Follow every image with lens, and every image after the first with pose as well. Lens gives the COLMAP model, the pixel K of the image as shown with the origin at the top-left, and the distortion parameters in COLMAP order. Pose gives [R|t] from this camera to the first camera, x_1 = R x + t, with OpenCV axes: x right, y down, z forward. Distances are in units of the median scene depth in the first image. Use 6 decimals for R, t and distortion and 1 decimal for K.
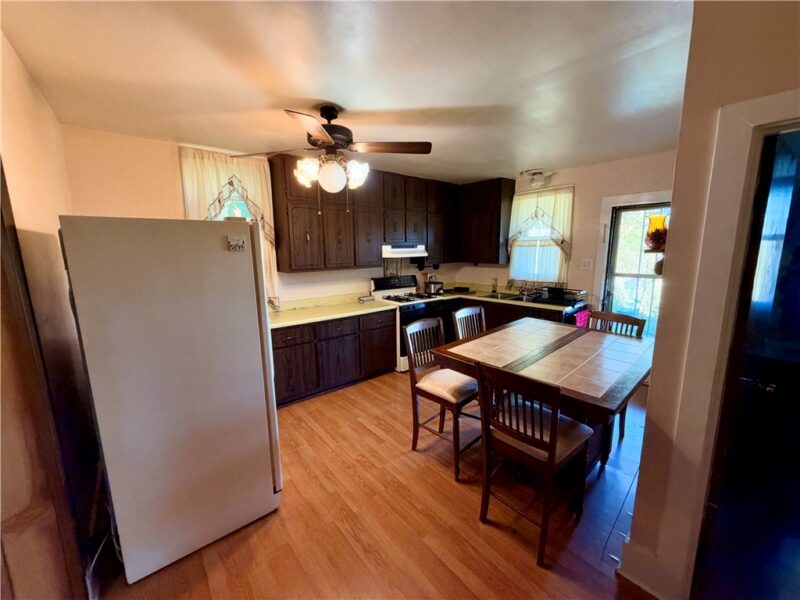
lens RADIAL K [[315.0, 0, 400.0], [0, 315.0, 300.0], [0, 0, 1]] dist [-0.001228, 0.000009]
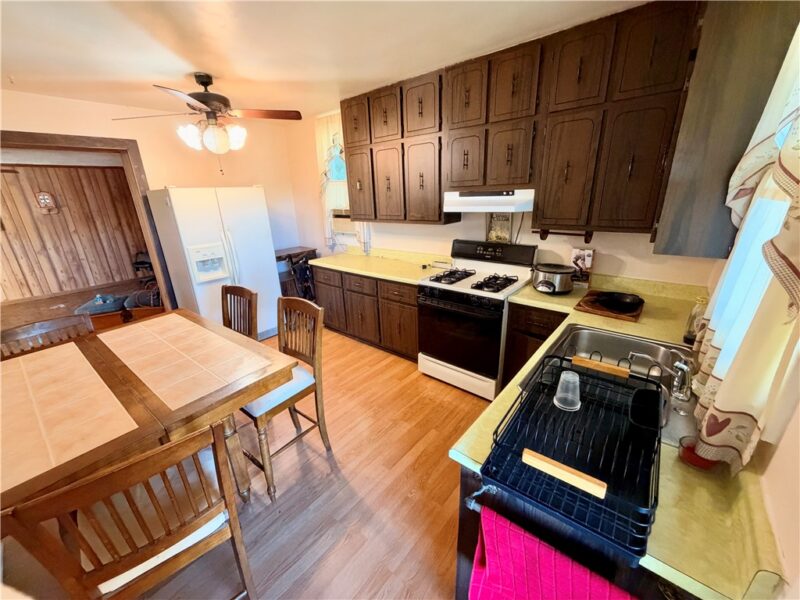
lens RADIAL K [[315.0, 0, 400.0], [0, 315.0, 300.0], [0, 0, 1]] dist [-0.001228, 0.000009]
pose [[0.169221, 0.323662, -0.930917, 0.651780], [-0.135711, 0.943194, 0.303262, -0.151311], [0.976190, 0.075017, 0.203532, 0.811337]]
